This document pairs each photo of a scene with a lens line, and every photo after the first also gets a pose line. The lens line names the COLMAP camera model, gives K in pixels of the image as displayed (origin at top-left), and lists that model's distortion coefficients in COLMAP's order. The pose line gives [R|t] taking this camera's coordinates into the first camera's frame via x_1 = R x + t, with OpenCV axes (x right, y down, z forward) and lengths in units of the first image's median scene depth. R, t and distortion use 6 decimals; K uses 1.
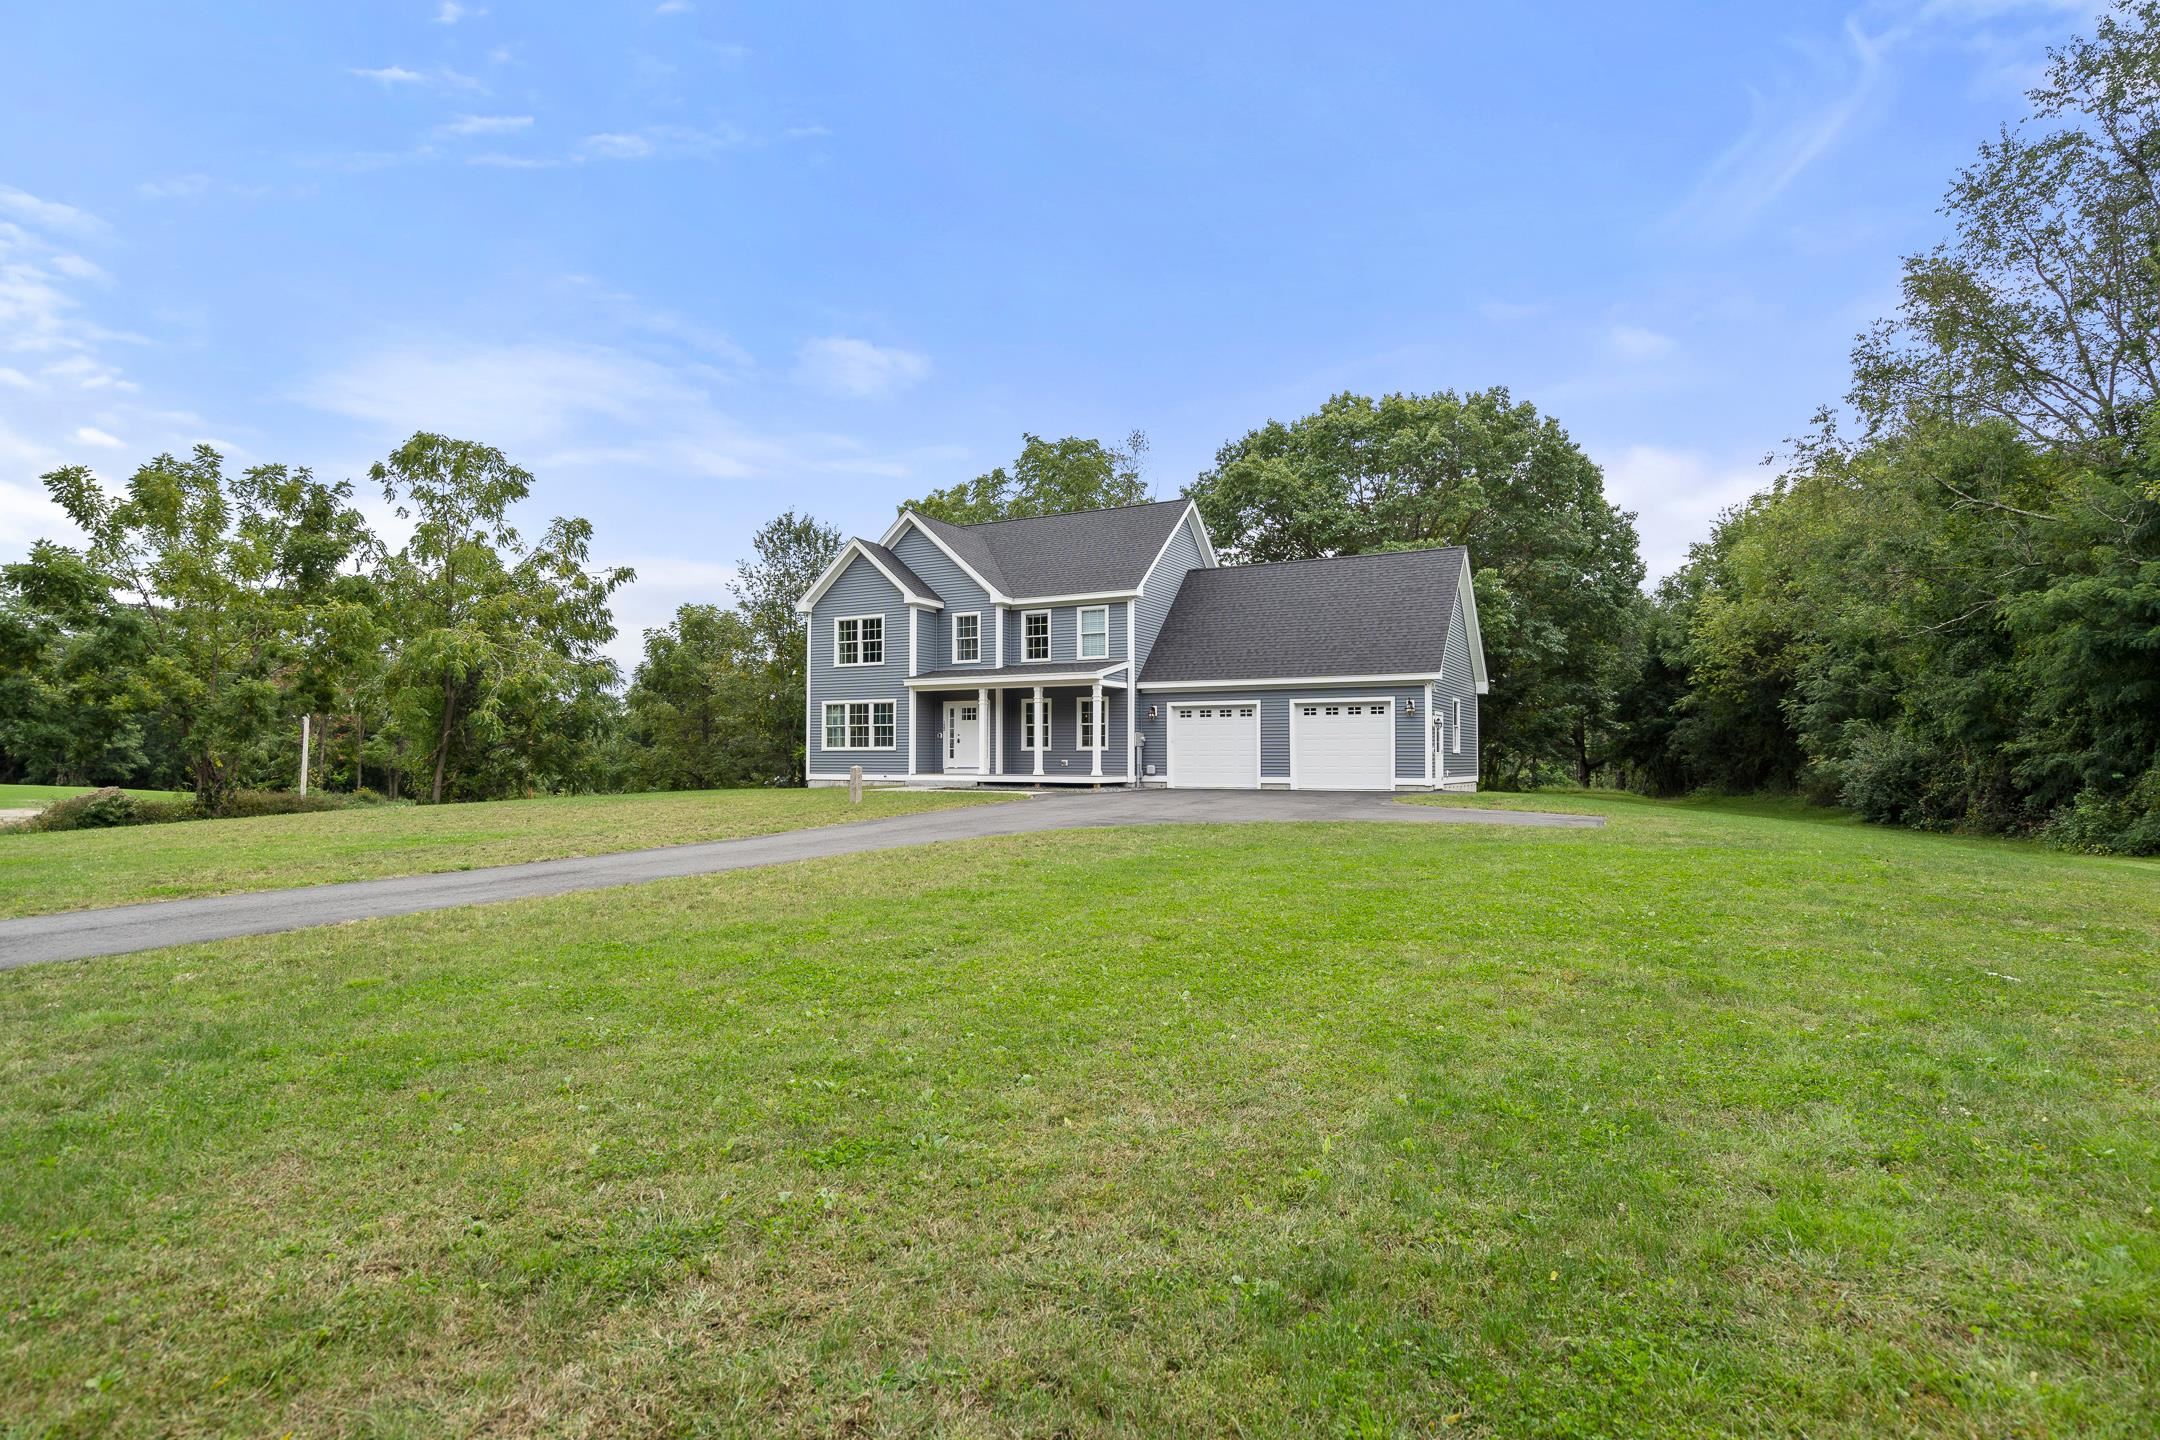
lens RADIAL K [[1105.1, 0, 1080.6], [0, 1105.1, 723.5], [0, 0, 1]] dist [0.025958, 0.001707]
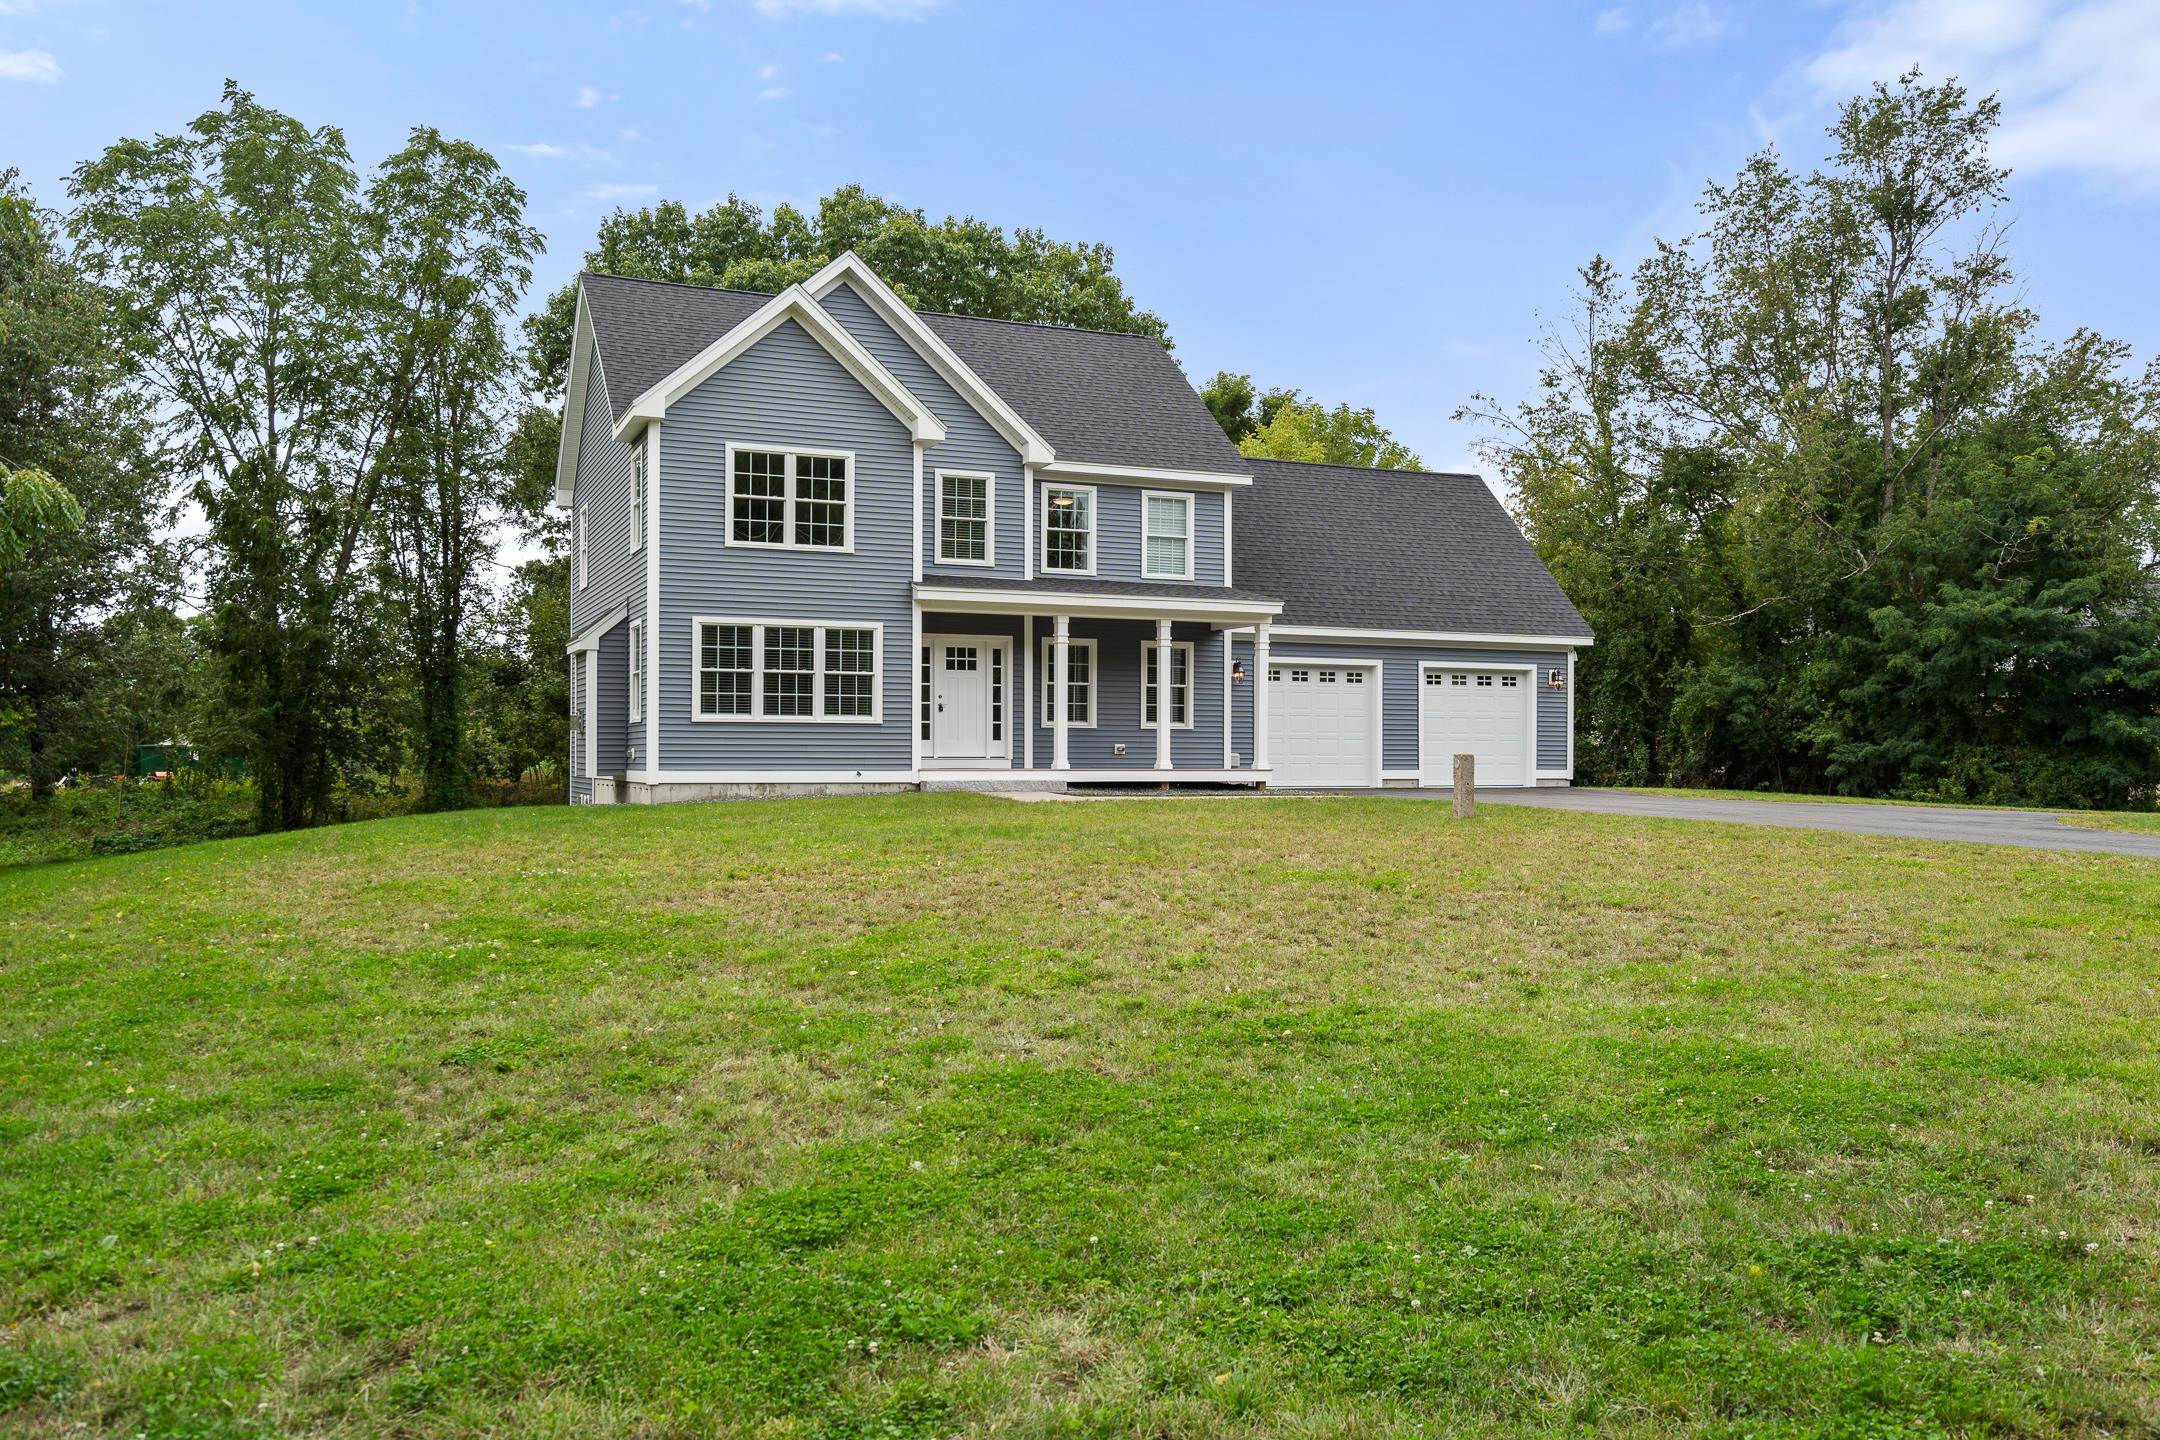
lens RADIAL K [[1690.3, 0, 1065.7], [0, 1690.3, 719.4], [0, 0, 1]] dist [0.034129, -0.000021]
pose [[0.620237, 0.015036, 0.784270, -0.749873], [-0.033216, 0.999423, 0.007108, 0.014322], [-0.783711, -0.030459, 0.620379, 0.462002]]
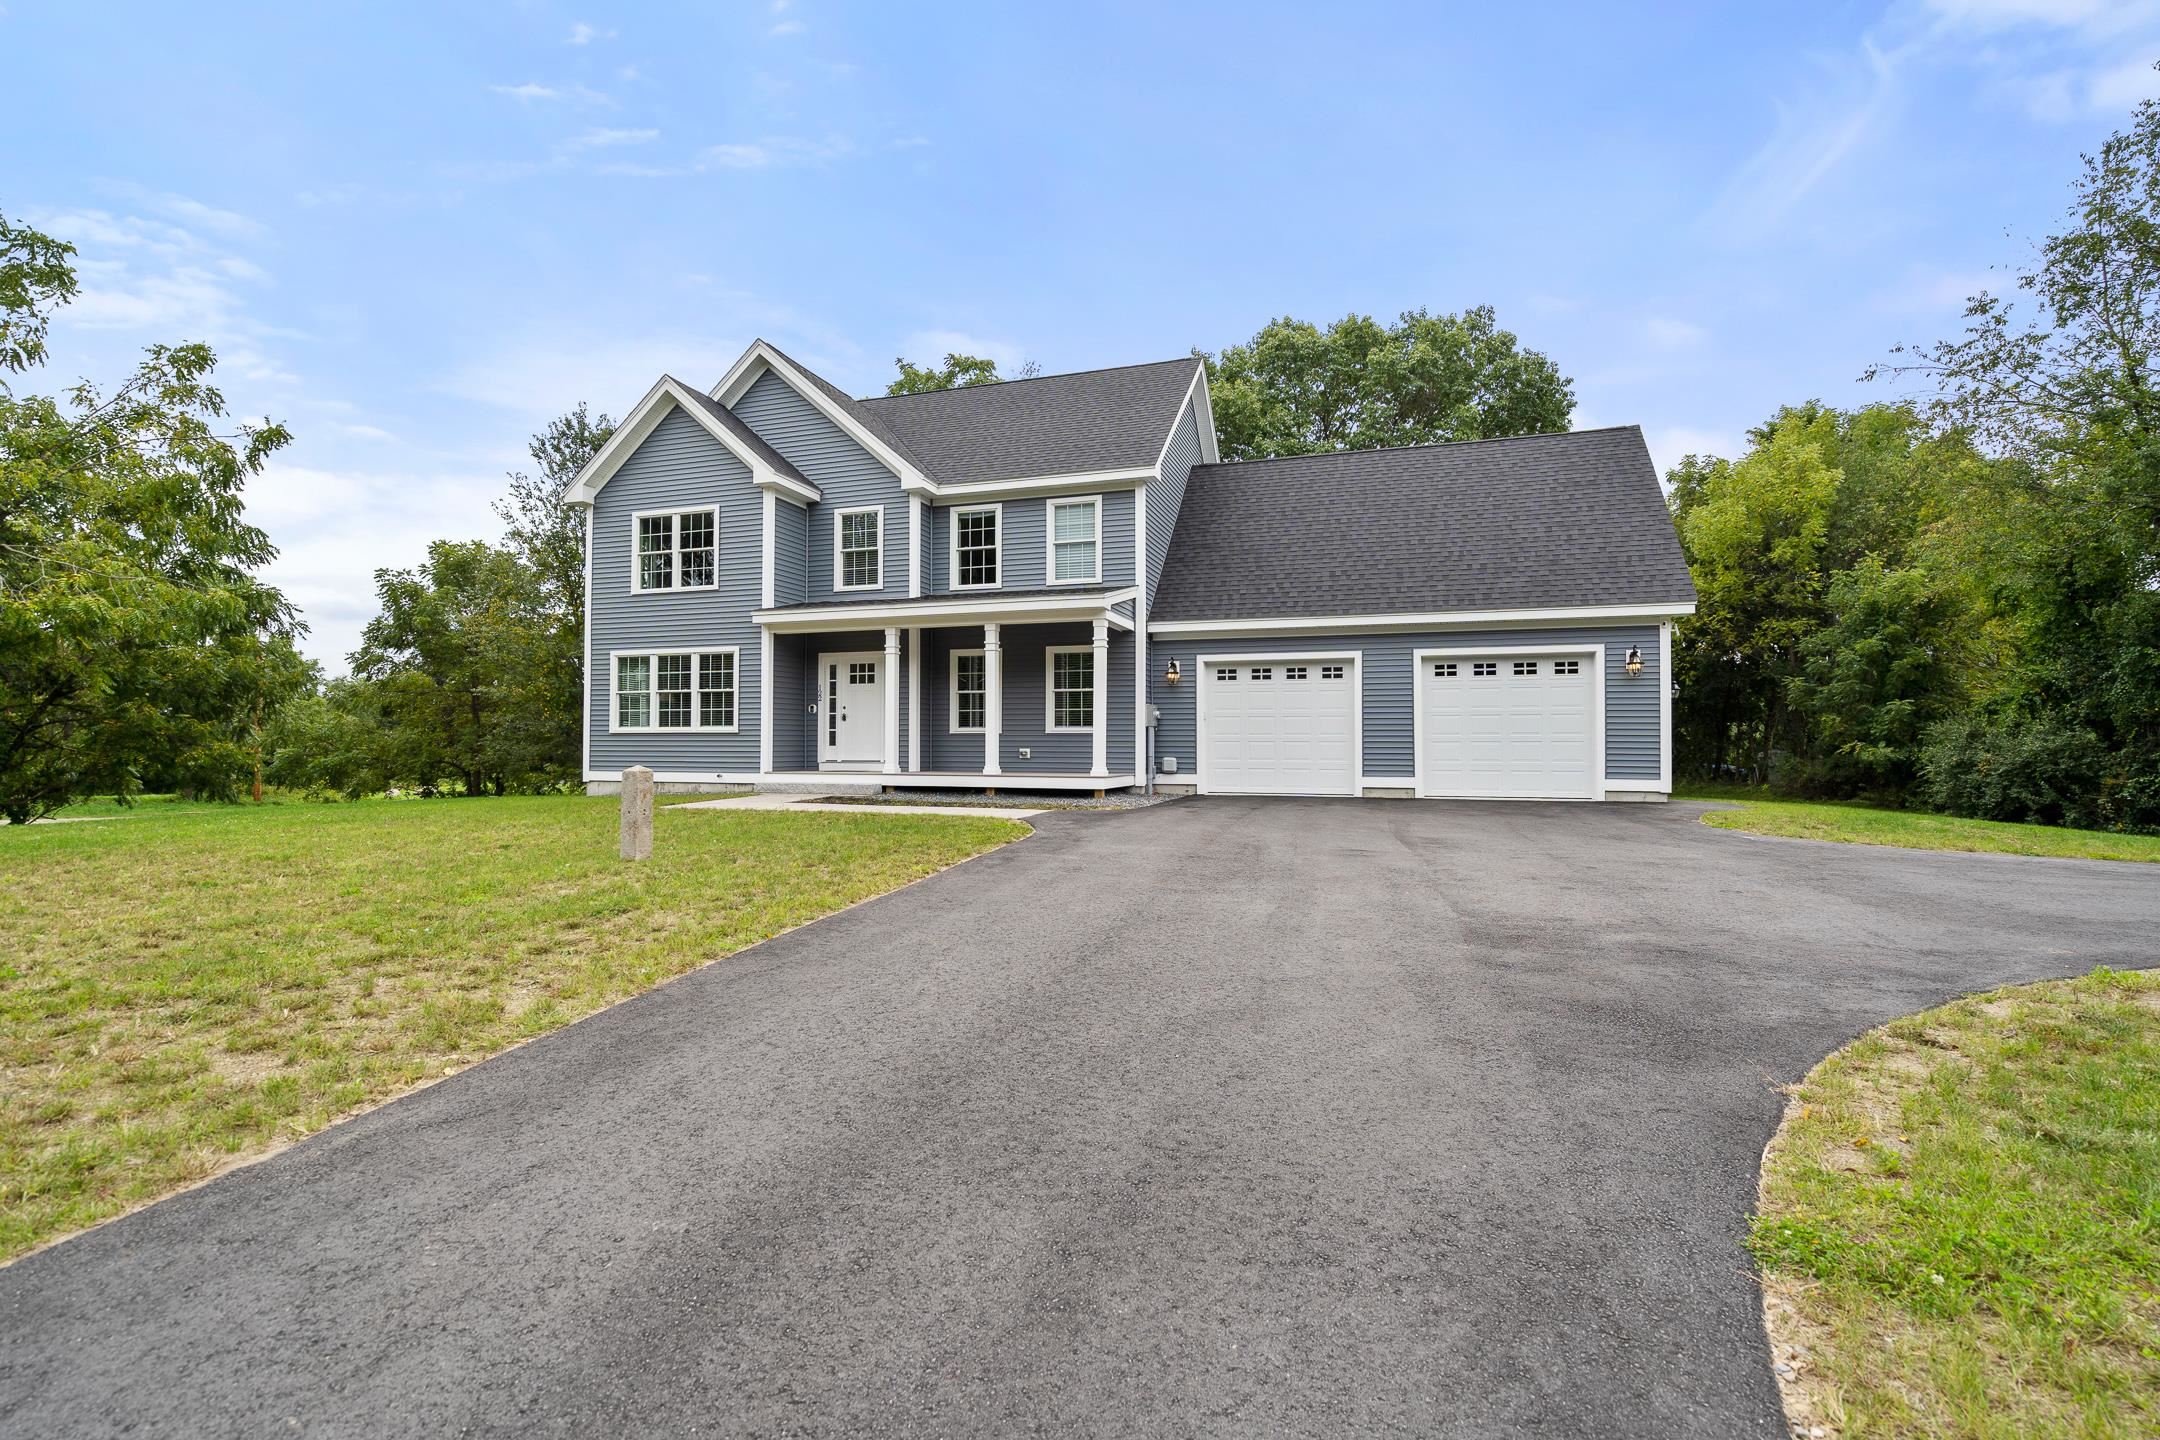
lens RADIAL K [[990.0, 0, 1071.2], [0, 990.0, 732.4], [0, 0, 1]] dist [-0.002910, 0.003710]
pose [[0.986102, 0.003991, 0.166093, -0.080828], [-0.006864, 0.999837, 0.016725, 0.014641], [-0.165999, -0.017632, 0.985968, 0.457062]]
